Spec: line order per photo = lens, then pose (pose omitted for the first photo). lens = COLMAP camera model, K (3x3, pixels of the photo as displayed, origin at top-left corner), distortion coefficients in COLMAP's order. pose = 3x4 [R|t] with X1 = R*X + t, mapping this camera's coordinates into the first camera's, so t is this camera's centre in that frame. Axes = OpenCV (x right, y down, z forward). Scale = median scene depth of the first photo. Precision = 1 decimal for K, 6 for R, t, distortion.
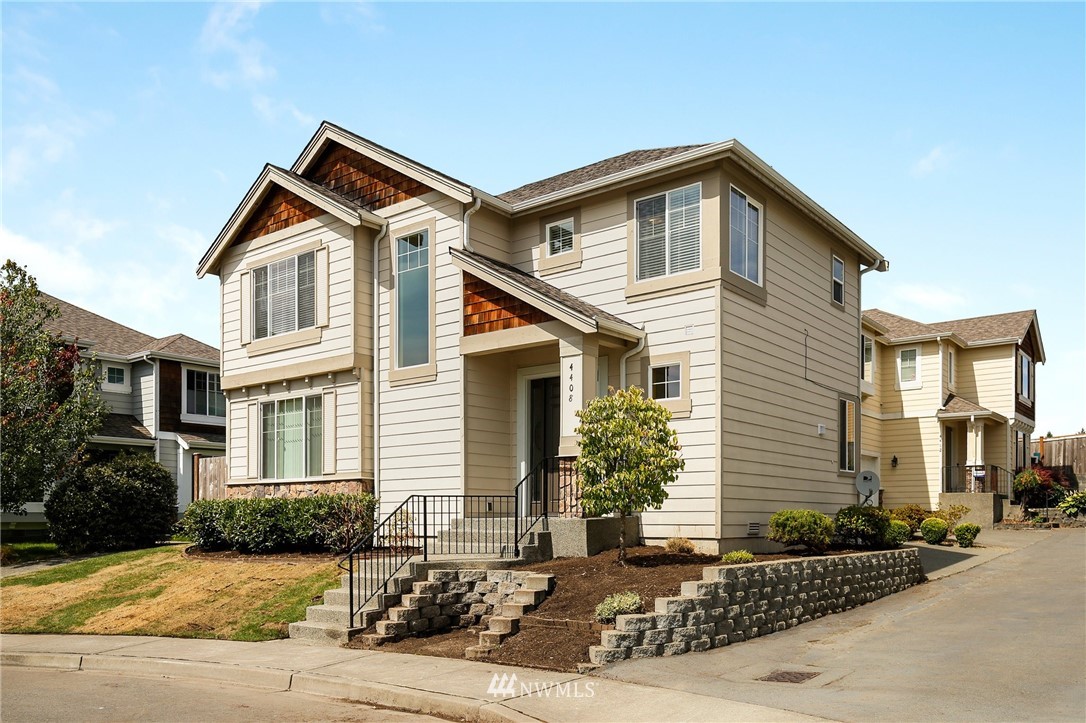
lens RADIAL K [[859.9, 0, 543.0], [0, 859.9, 360.9], [0, 0, 1]] dist [0.001401, -0.000245]
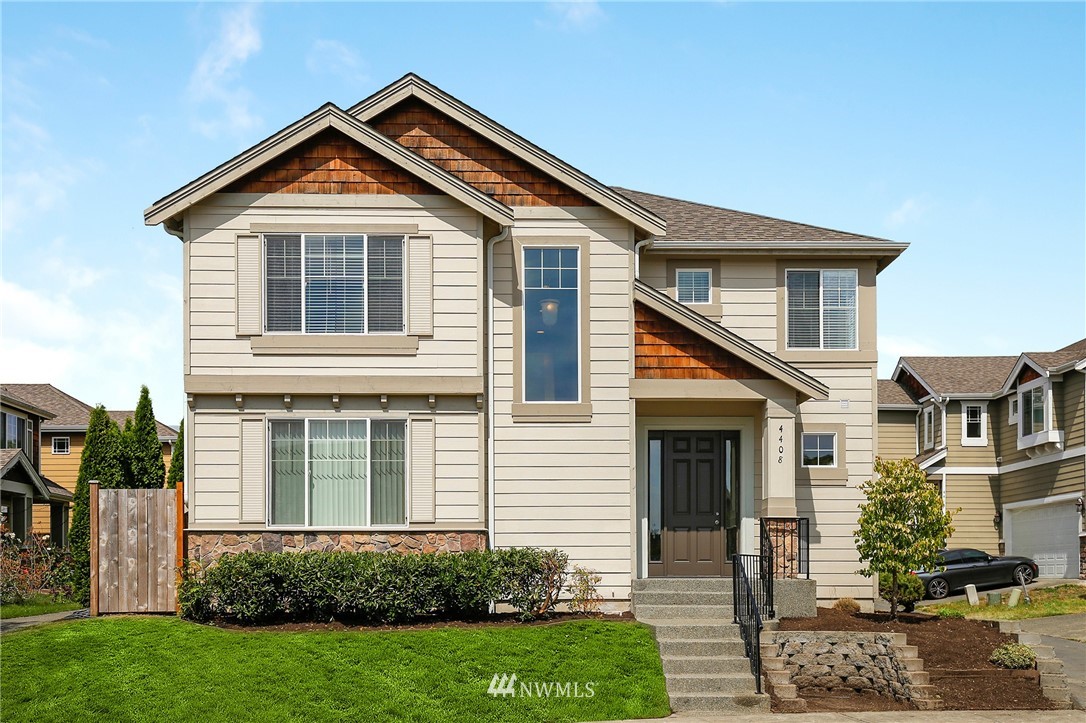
lens RADIAL K [[1072.6, 0, 543.0], [0, 1072.6, 361.8], [0, 0, 1]] dist [0.016024, 0.000000]
pose [[0.762613, 0.132294, 0.633182, -0.808318], [-0.116224, 0.990956, -0.067064, 0.037904], [-0.636328, -0.022447, 0.771092, 0.170062]]
